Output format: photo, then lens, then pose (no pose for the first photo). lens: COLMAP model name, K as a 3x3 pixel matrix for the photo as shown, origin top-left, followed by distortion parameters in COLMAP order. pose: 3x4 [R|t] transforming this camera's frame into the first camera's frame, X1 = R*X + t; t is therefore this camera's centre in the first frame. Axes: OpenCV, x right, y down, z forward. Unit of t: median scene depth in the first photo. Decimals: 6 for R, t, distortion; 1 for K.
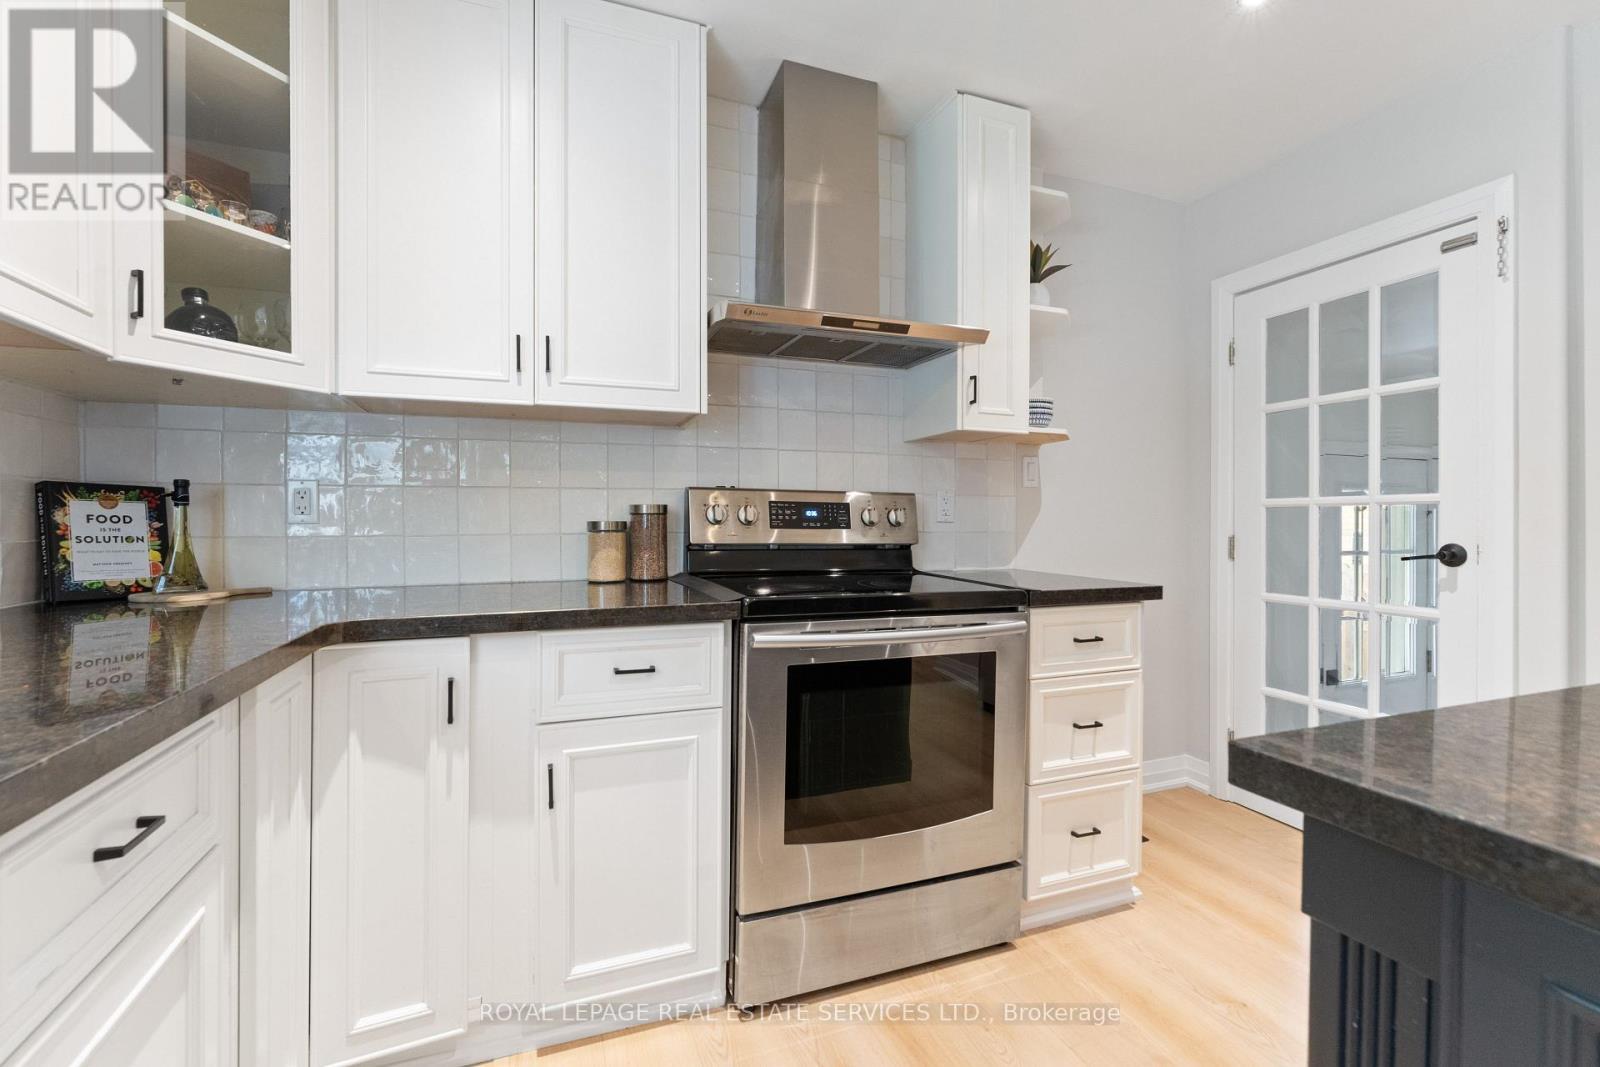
lens RADIAL K [[677.3, 0, 798.7], [0, 677.3, 519.0], [0, 0, 1]] dist [-0.001599, -0.000223]
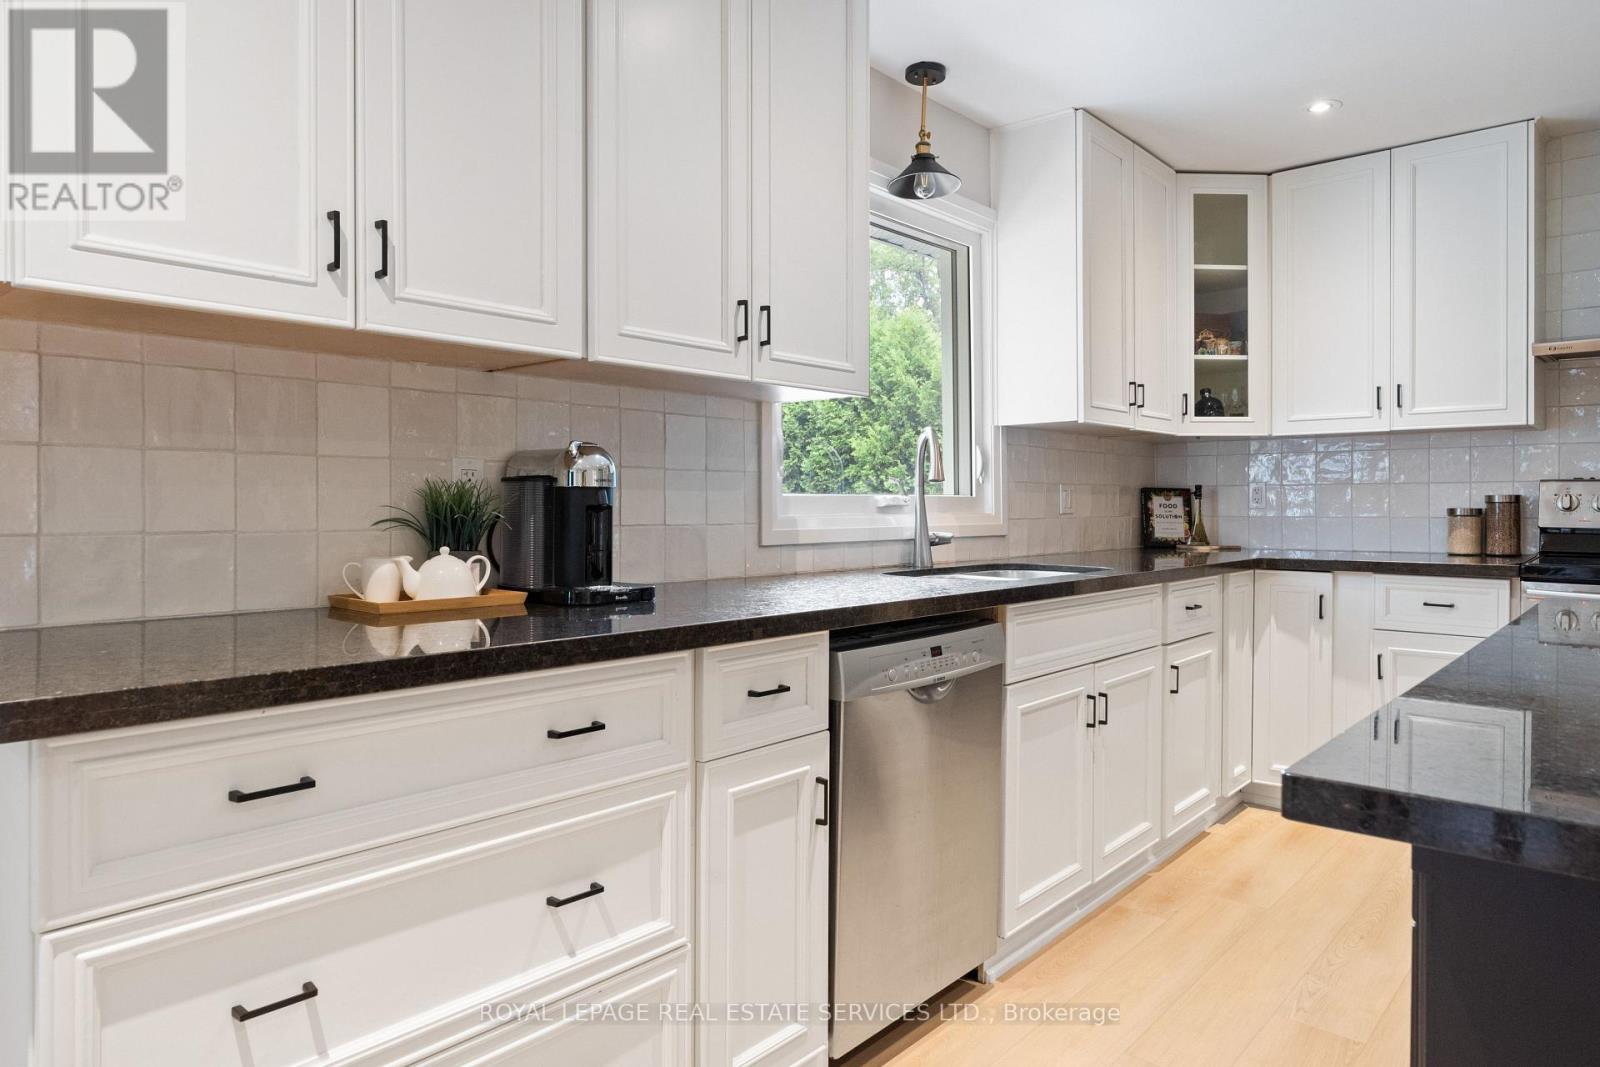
lens RADIAL K [[944.5, 0, 799.5], [0, 944.5, 513.4], [0, 0, 1]] dist [-0.001454, -0.000653]
pose [[0.436325, 0.010170, -0.899732, 0.942203], [0.002439, 0.999919, 0.012486, -0.014772], [0.899786, -0.007642, 0.436265, -1.116512]]
